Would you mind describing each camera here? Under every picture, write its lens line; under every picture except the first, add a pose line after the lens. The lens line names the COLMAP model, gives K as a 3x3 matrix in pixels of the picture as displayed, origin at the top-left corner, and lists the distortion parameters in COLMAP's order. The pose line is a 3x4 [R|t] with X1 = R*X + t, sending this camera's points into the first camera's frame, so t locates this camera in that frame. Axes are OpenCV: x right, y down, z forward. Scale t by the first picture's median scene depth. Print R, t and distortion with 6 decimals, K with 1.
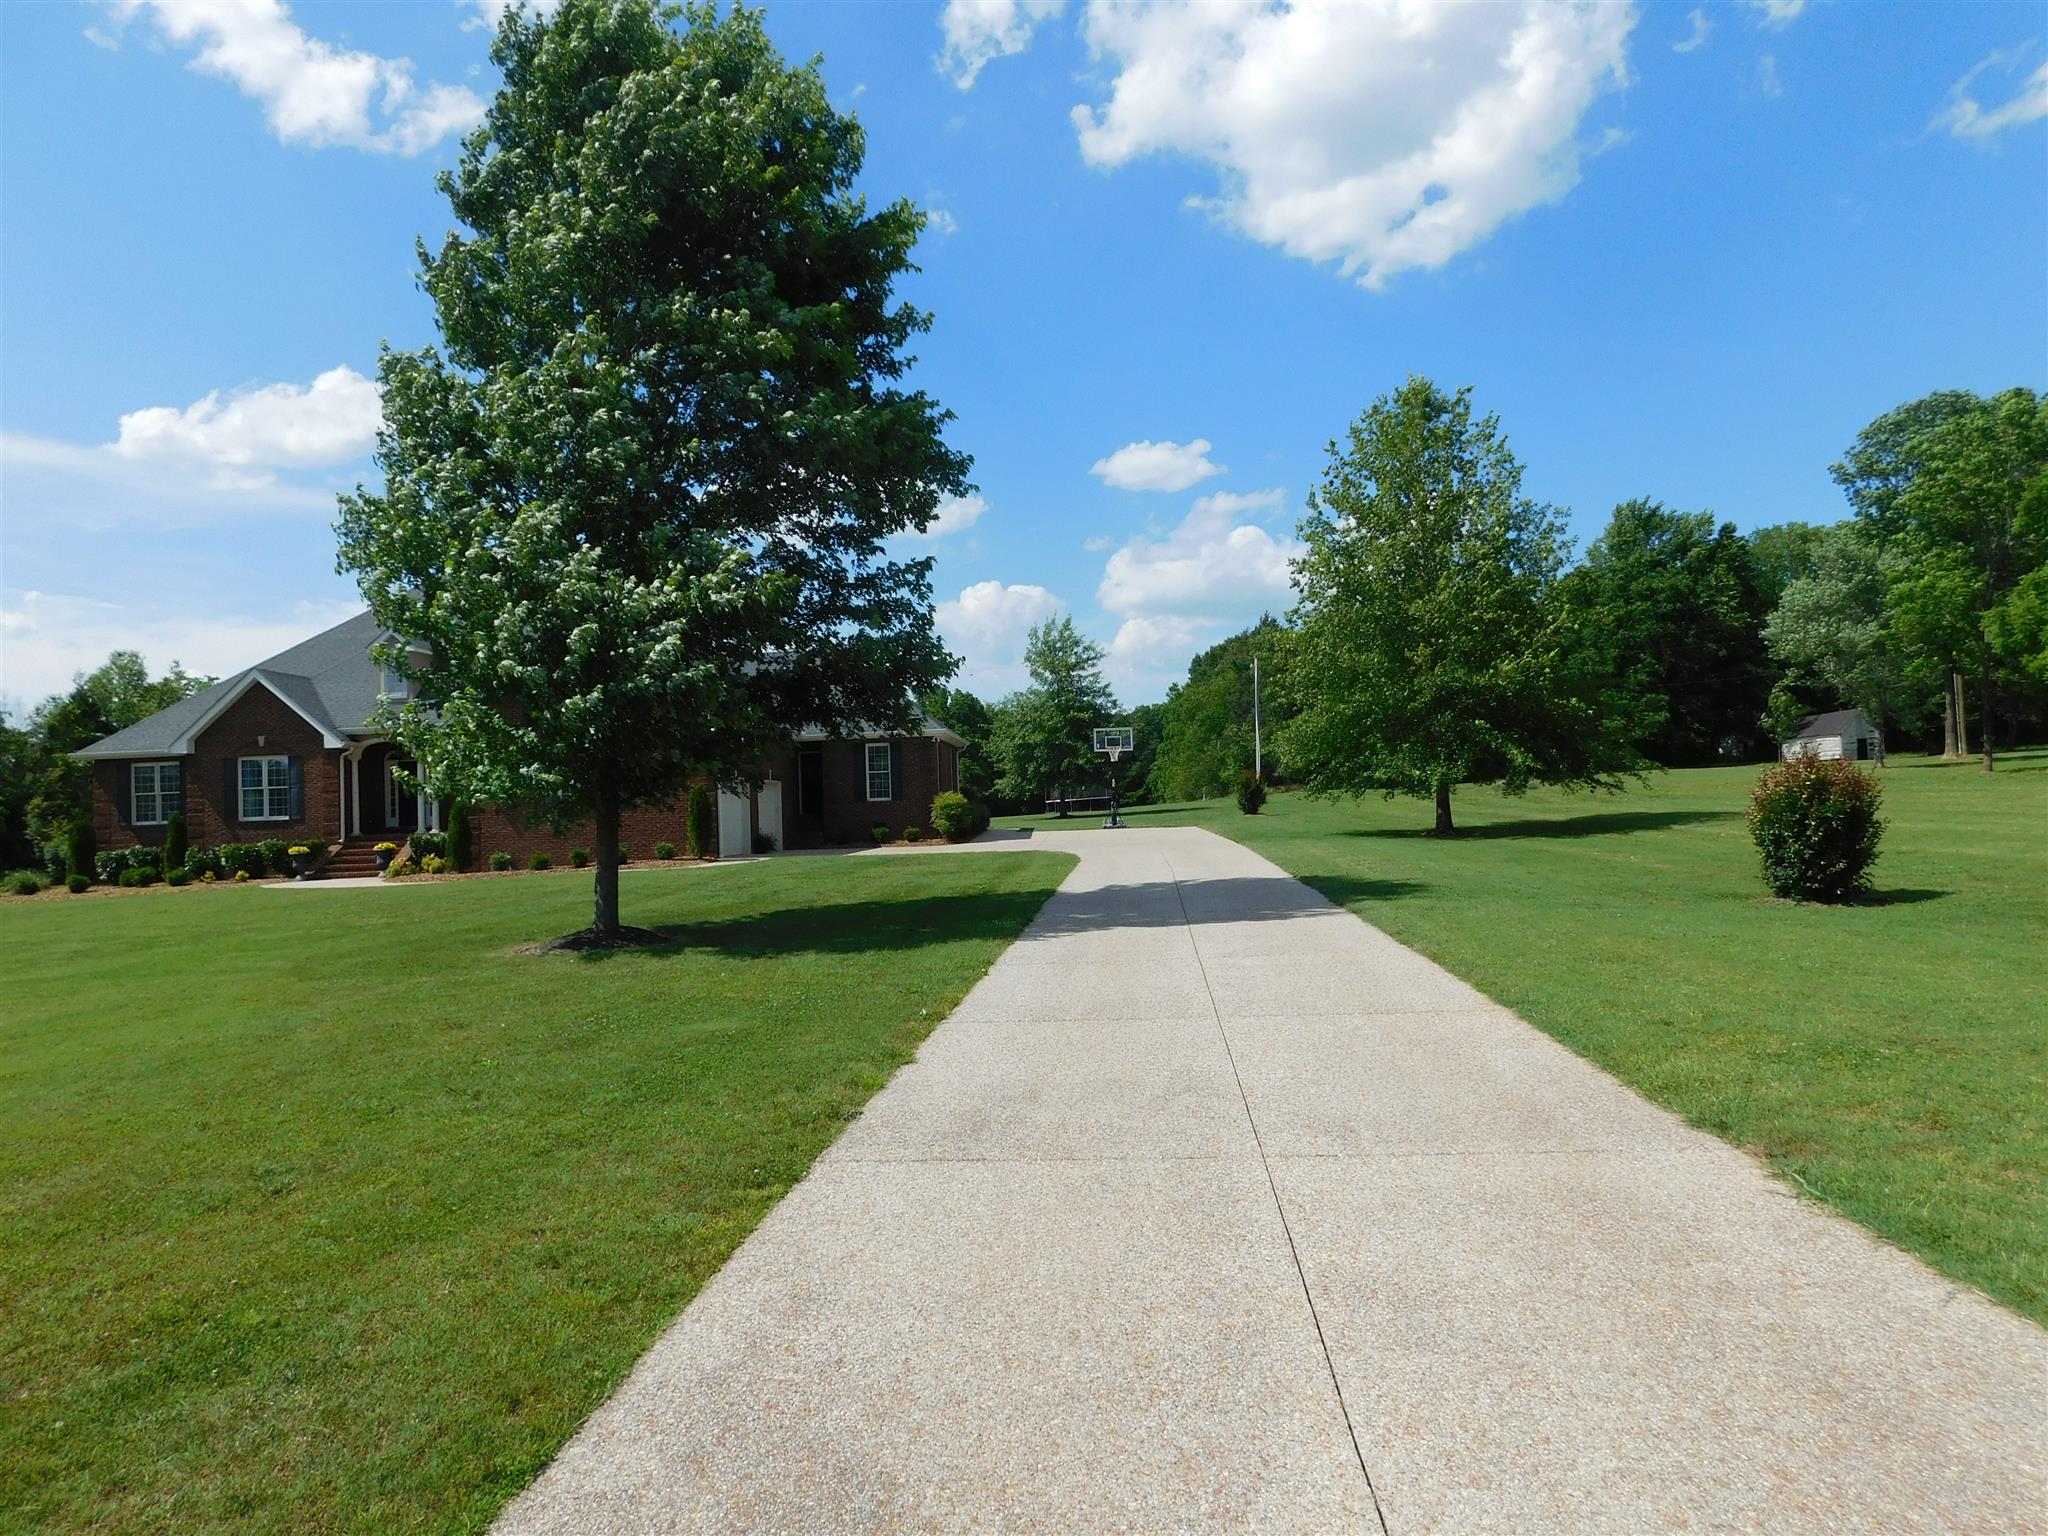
lens RADIAL K [[1541.4, 0, 1024.0], [0, 1541.4, 768.0], [0, 0, 1]] dist [0.012788, -0.003237]
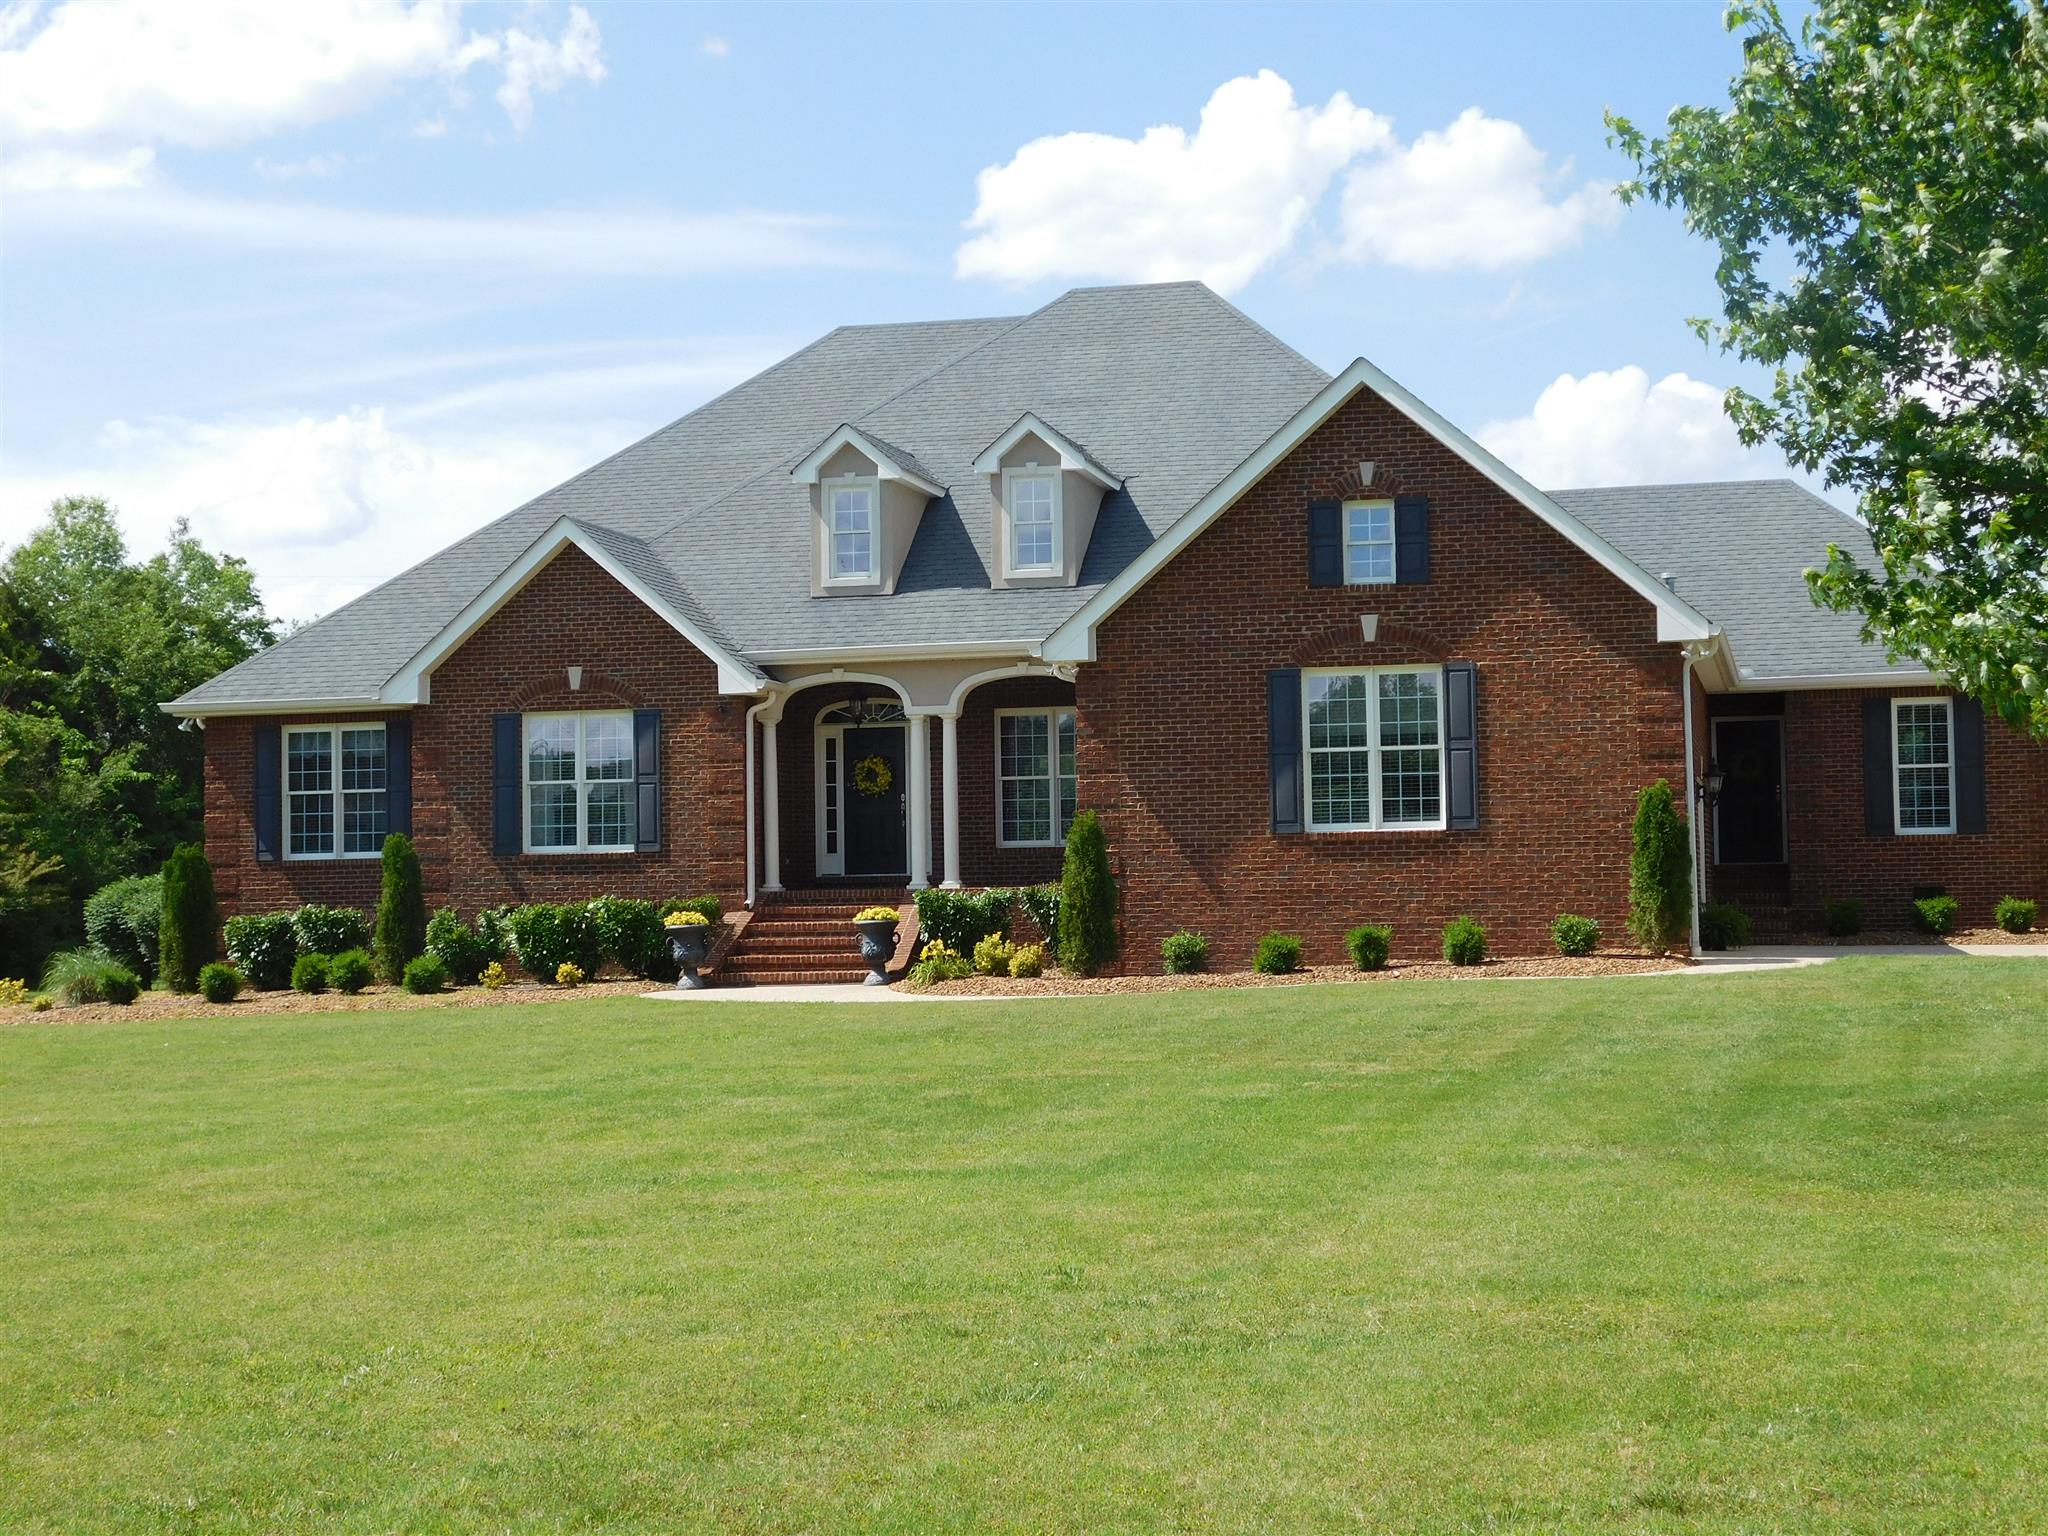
lens RADIAL K [[3363.7, 0, 1024.0], [0, 3363.7, 768.0], [0, 0, 1]] dist [-0.031778, -0.133120]
pose [[0.990306, 0.012872, -0.138302, -0.228359], [-0.013911, 0.999882, -0.006547, 0.013522], [0.138202, 0.008408, 0.990368, 0.045508]]
